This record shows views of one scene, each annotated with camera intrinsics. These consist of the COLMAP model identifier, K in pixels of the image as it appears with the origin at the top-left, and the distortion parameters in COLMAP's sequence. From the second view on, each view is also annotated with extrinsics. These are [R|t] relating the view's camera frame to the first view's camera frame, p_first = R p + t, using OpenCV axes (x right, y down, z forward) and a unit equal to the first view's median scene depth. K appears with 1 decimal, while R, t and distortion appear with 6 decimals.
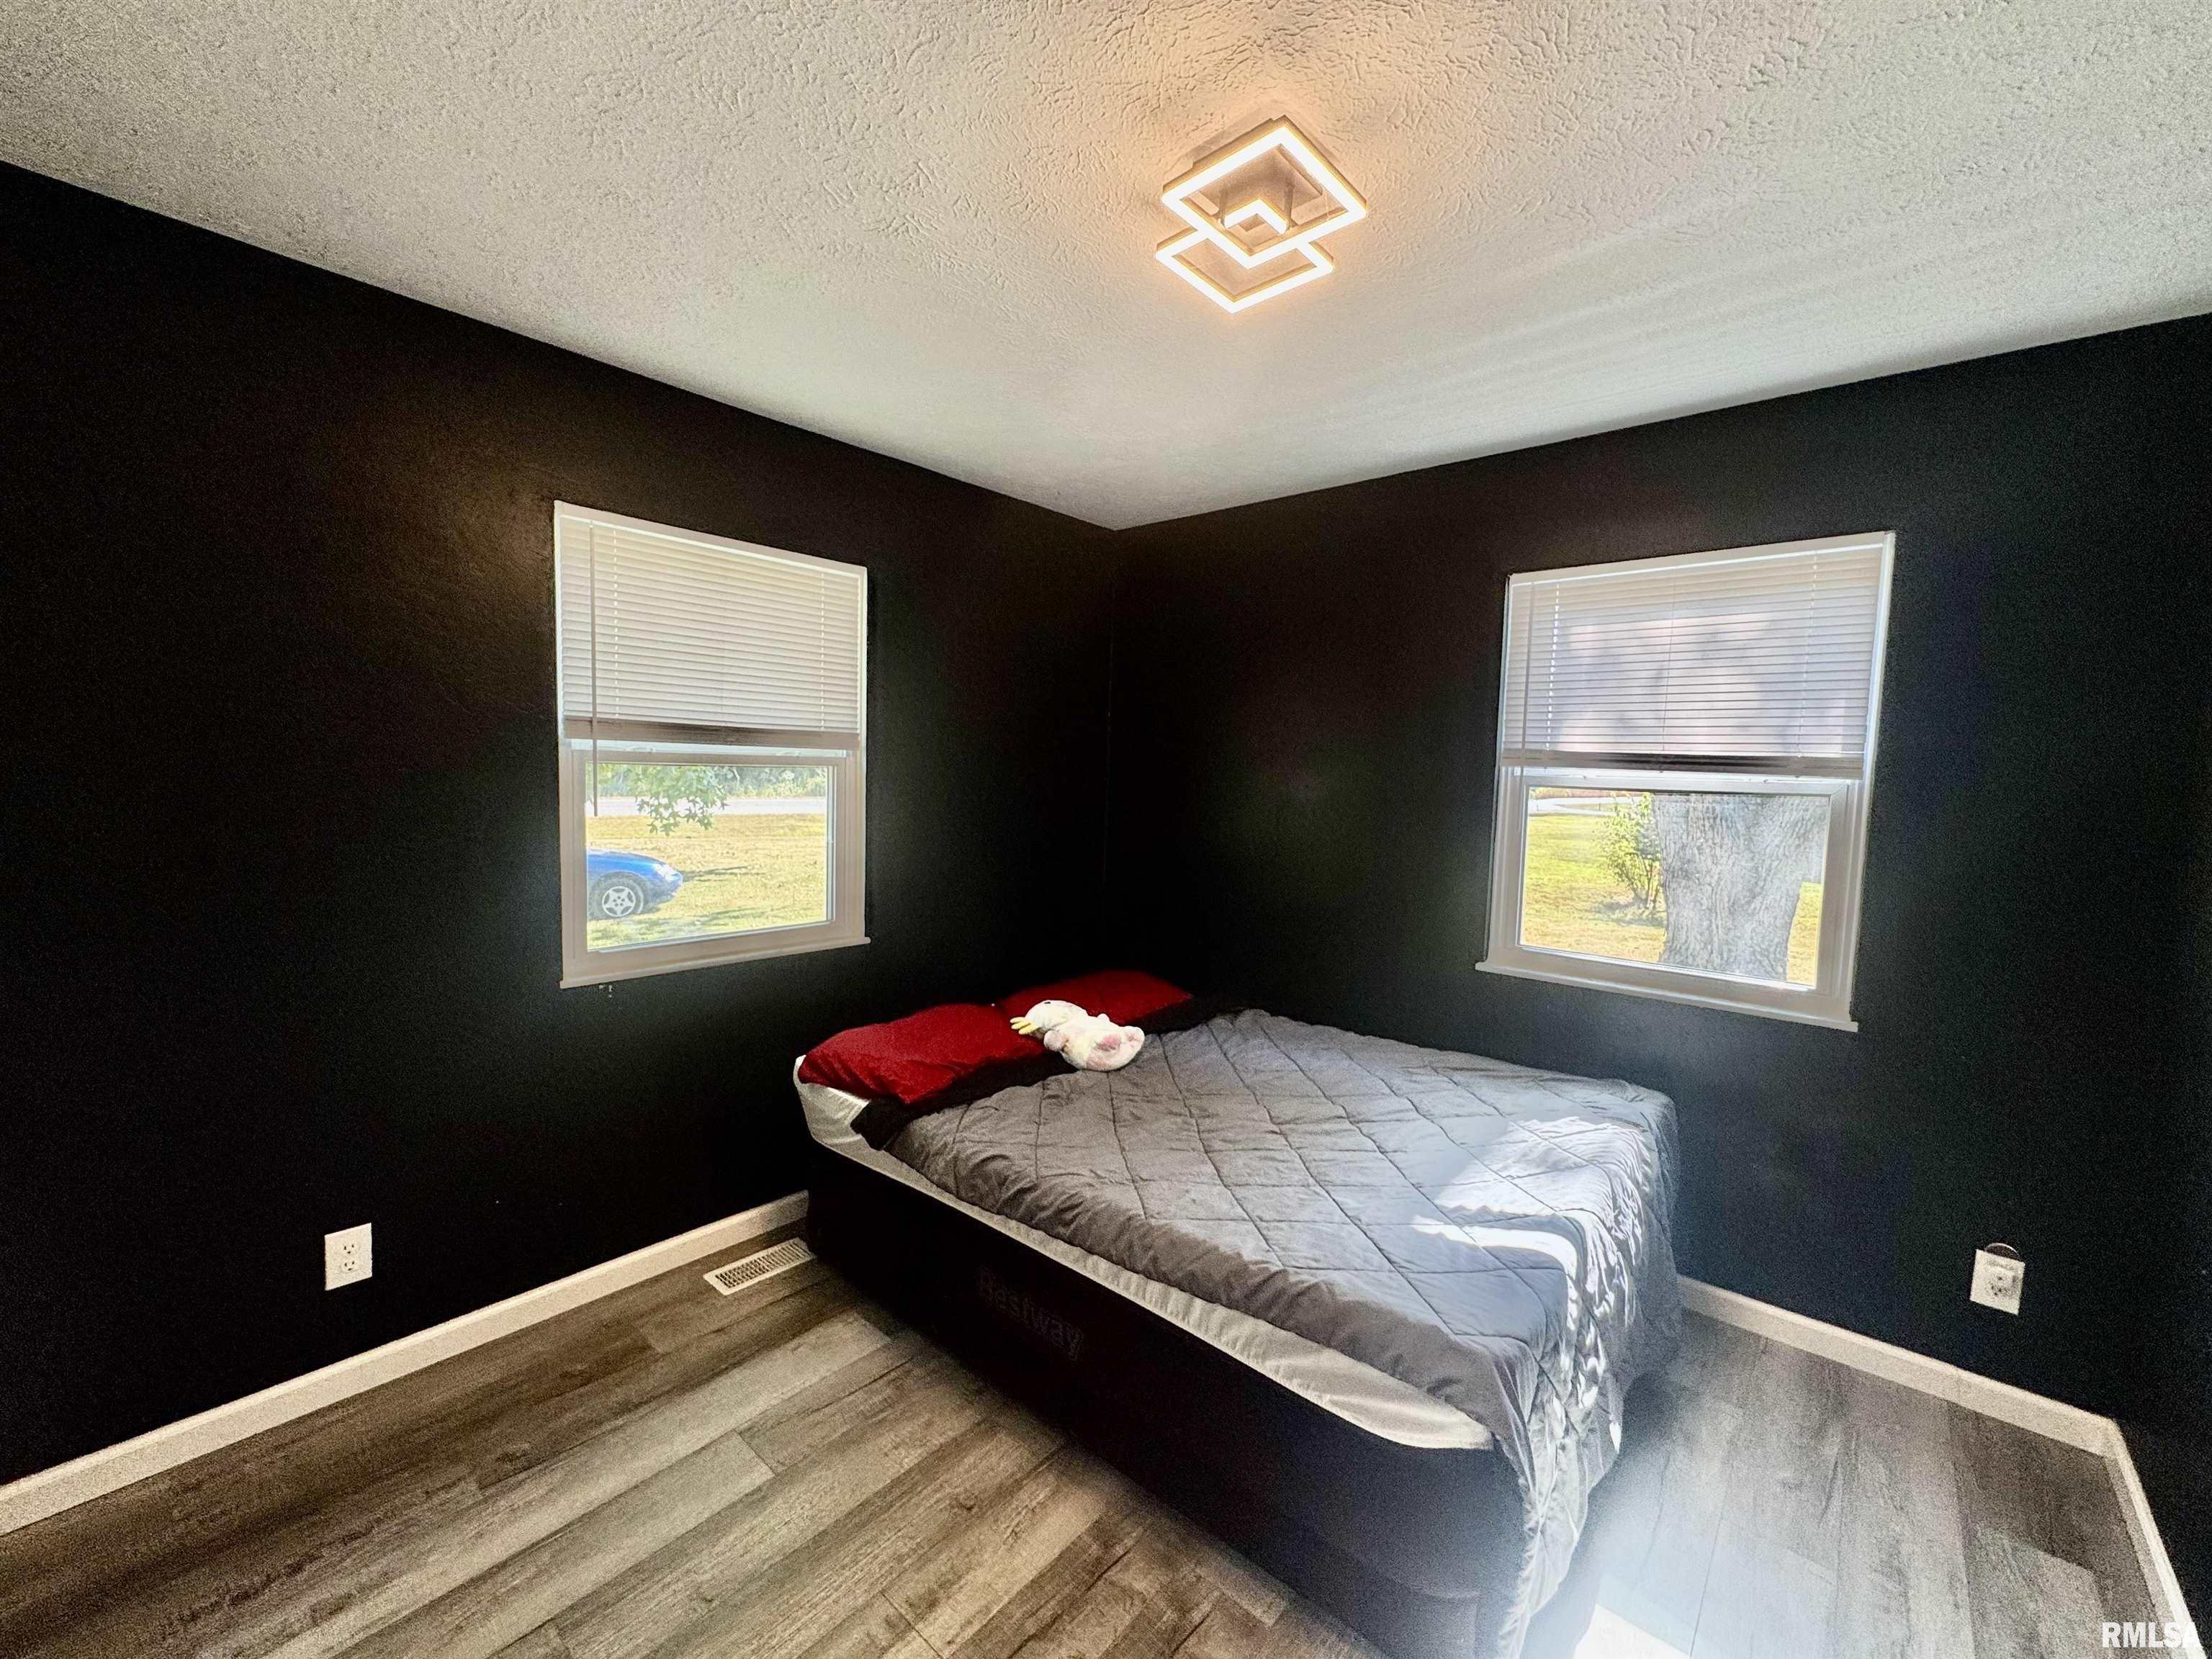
lens RADIAL K [[884.5, 0, 1102.8], [0, 884.5, 829.5], [0, 0, 1]] dist [-0.003727, 0.000681]
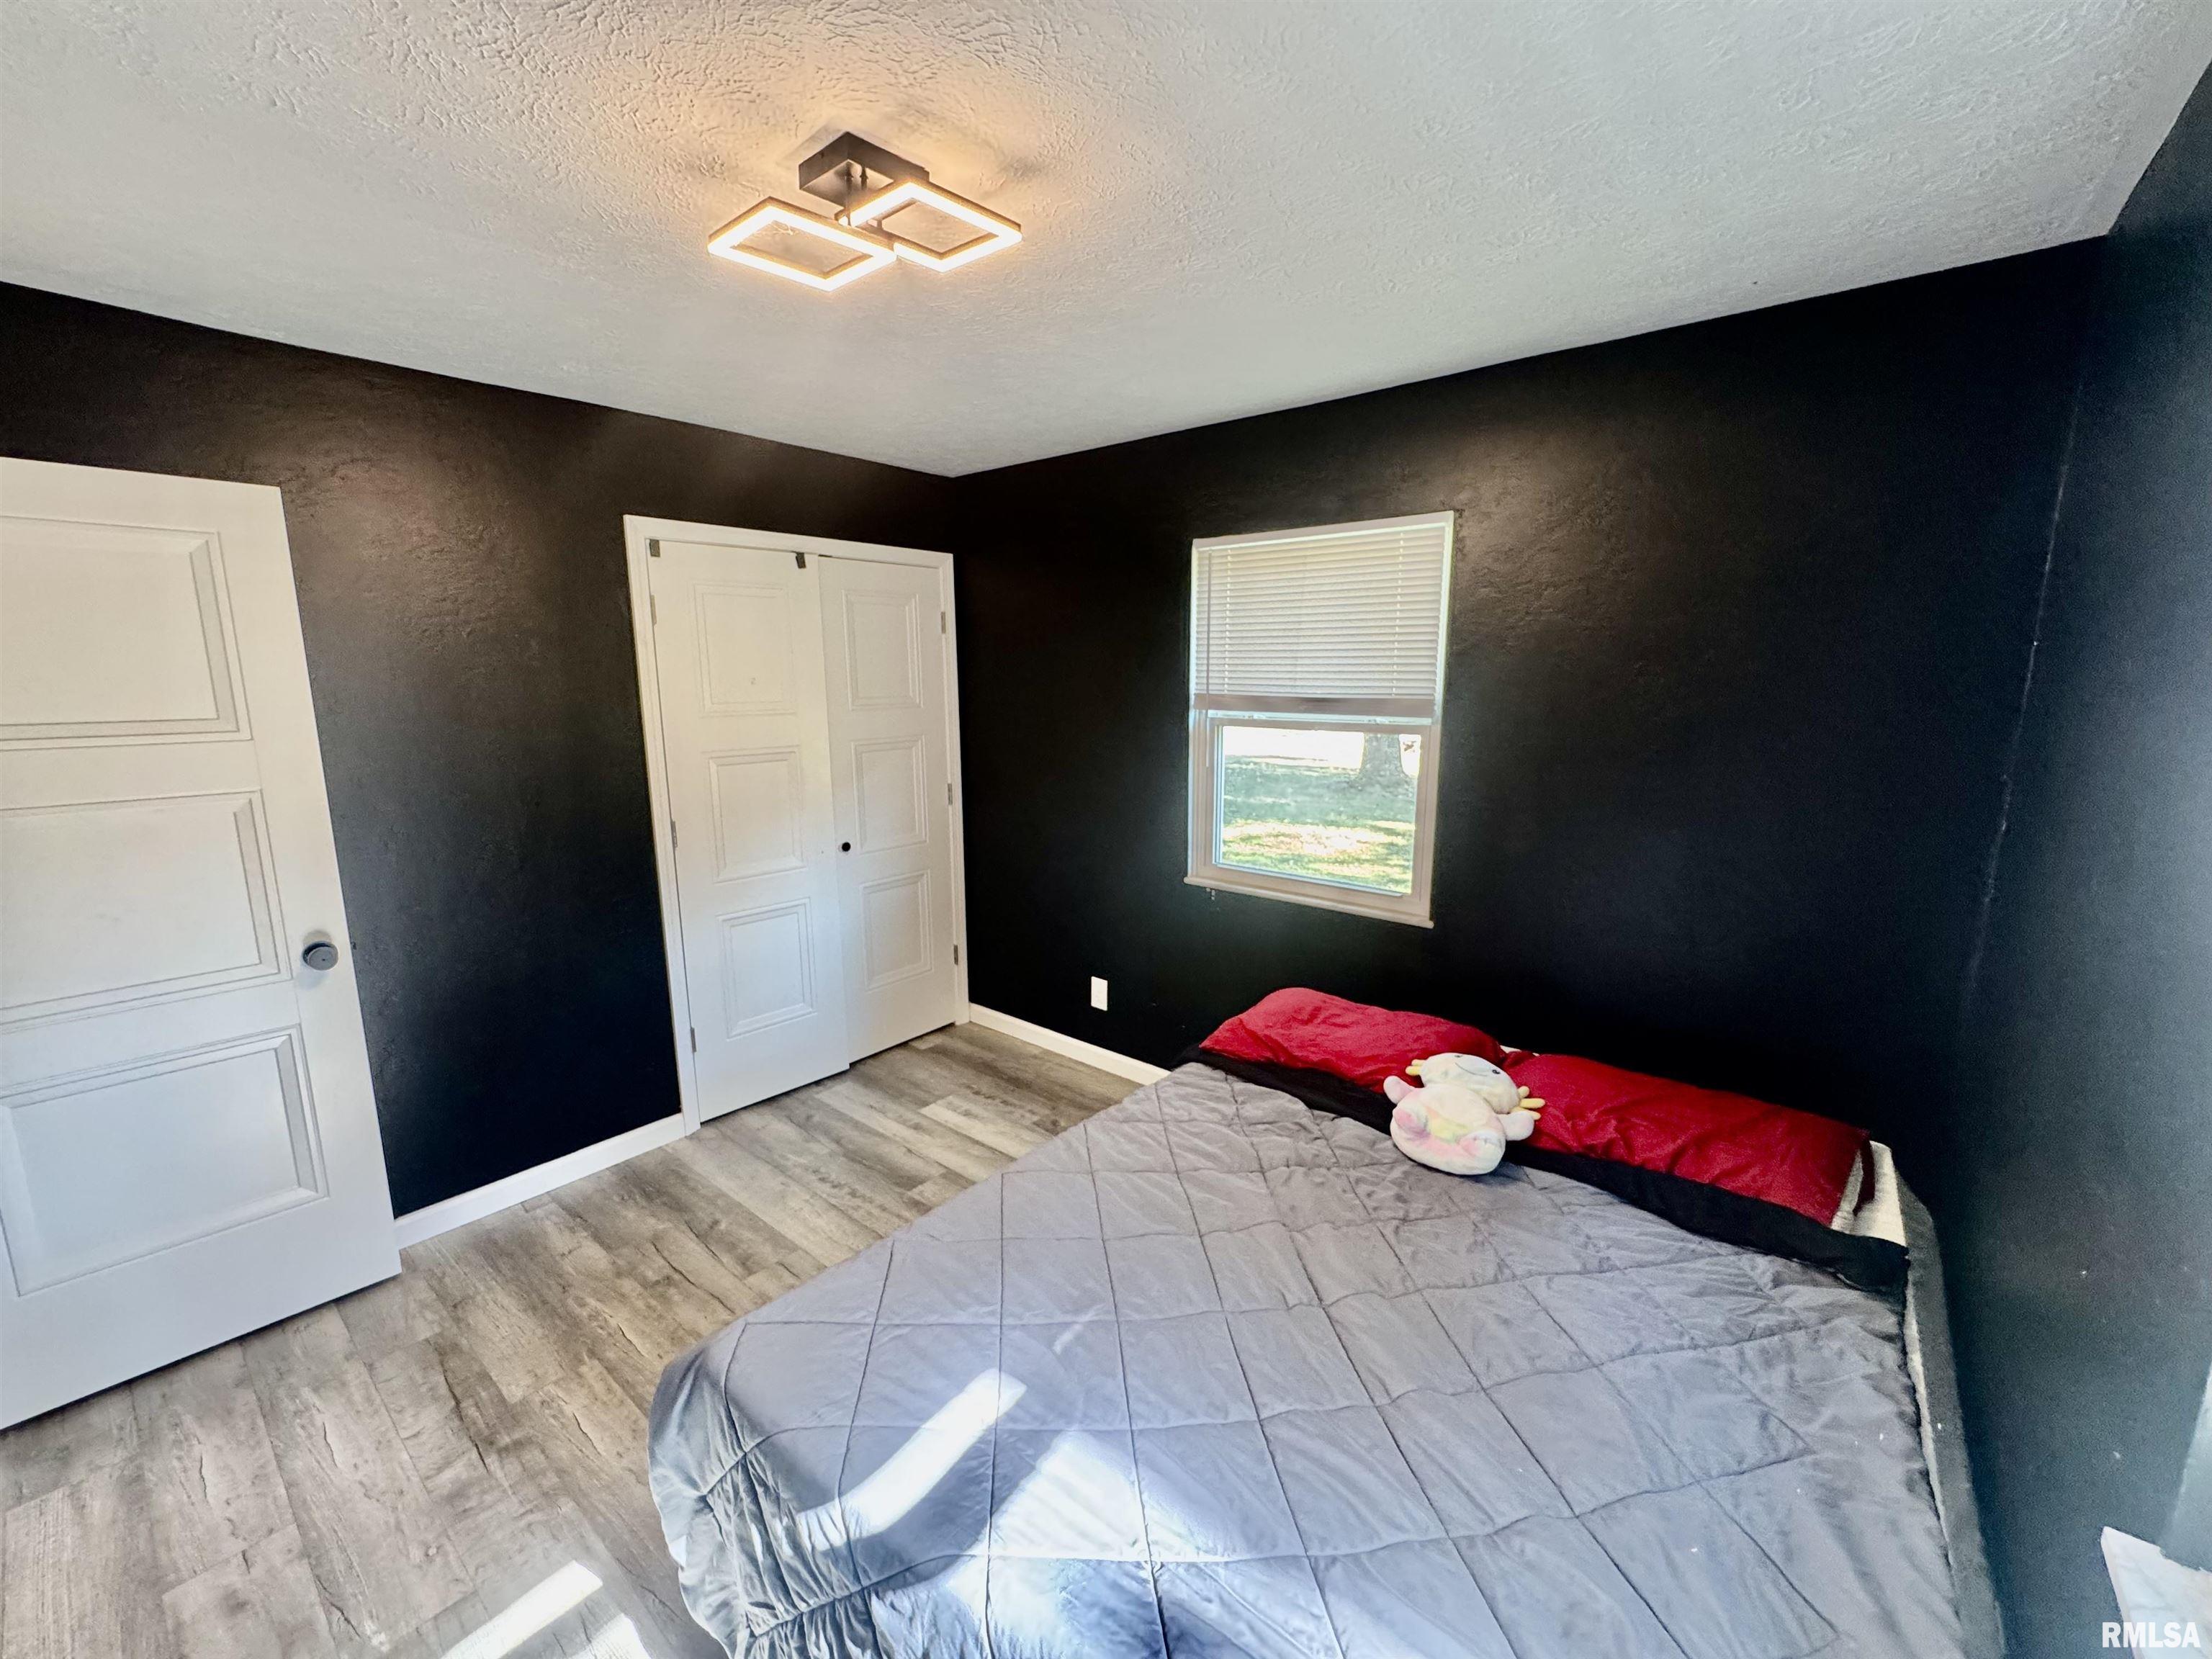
lens RADIAL K [[884.5, 0, 1102.8], [0, 884.5, 829.5], [0, 0, 1]] dist [-0.003727, 0.000681]
pose [[0.023646, 0.140386, -0.989814, 0.802033], [-0.075527, 0.987513, 0.138255, -0.095625], [0.996863, 0.071488, 0.033954, 0.798846]]
